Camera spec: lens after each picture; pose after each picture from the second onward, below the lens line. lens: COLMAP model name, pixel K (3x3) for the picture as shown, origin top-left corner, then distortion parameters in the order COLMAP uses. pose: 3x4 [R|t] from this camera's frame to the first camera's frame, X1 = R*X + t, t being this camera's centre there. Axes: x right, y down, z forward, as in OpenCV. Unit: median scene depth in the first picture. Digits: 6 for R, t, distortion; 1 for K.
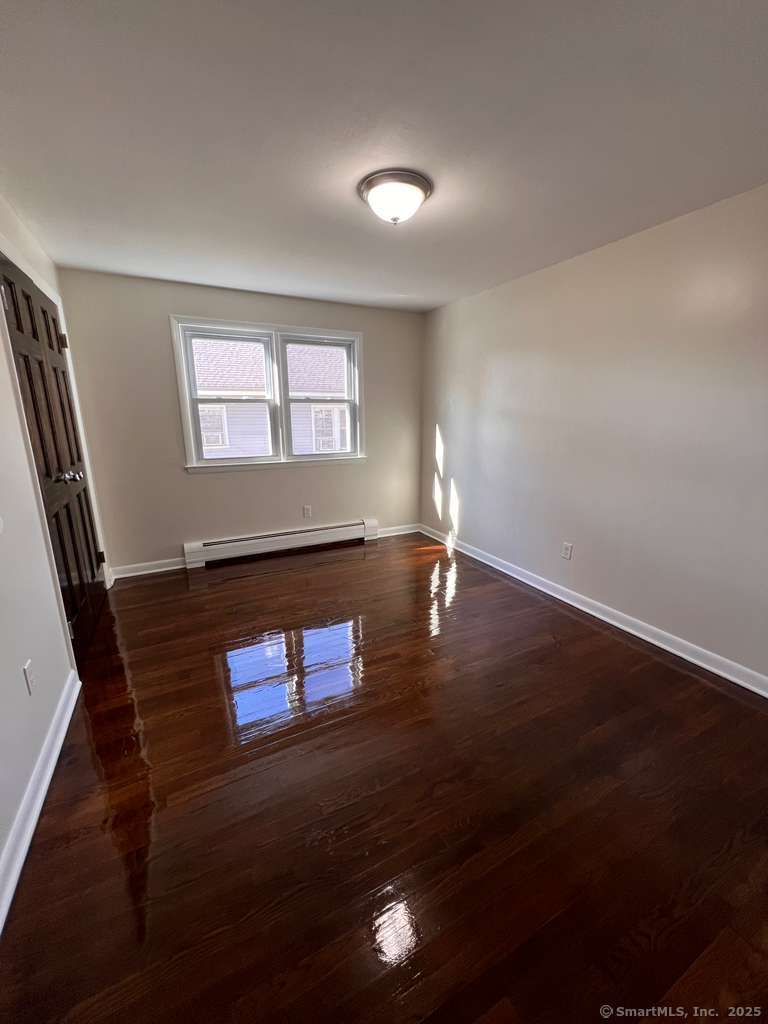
lens RADIAL K [[411.7, 0, 384.0], [0, 411.7, 512.0], [0, 0, 1]] dist [0.000898, 0.000080]
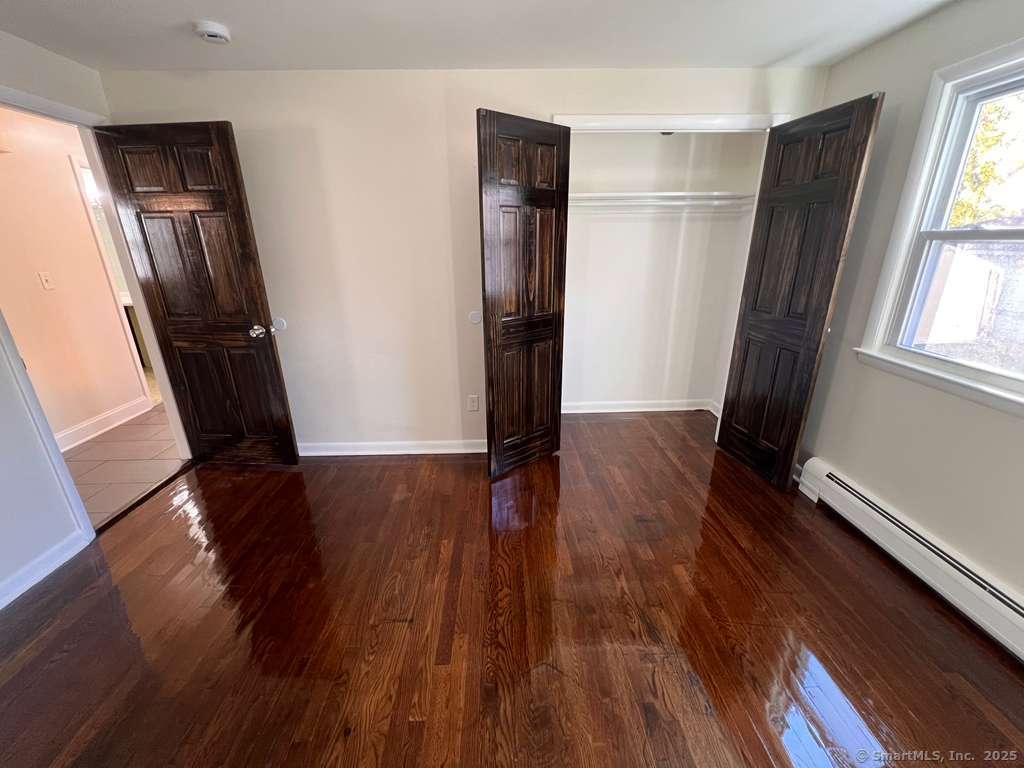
lens RADIAL K [[411.7, 0, 512.0], [0, 411.7, 384.0], [0, 0, 1]] dist [0.000898, 0.000080]
pose [[-0.435724, 0.306683, -0.846221, 0.267007], [-0.187131, 0.888752, 0.418452, -0.221923], [0.880413, 0.340683, -0.329861, 0.764666]]
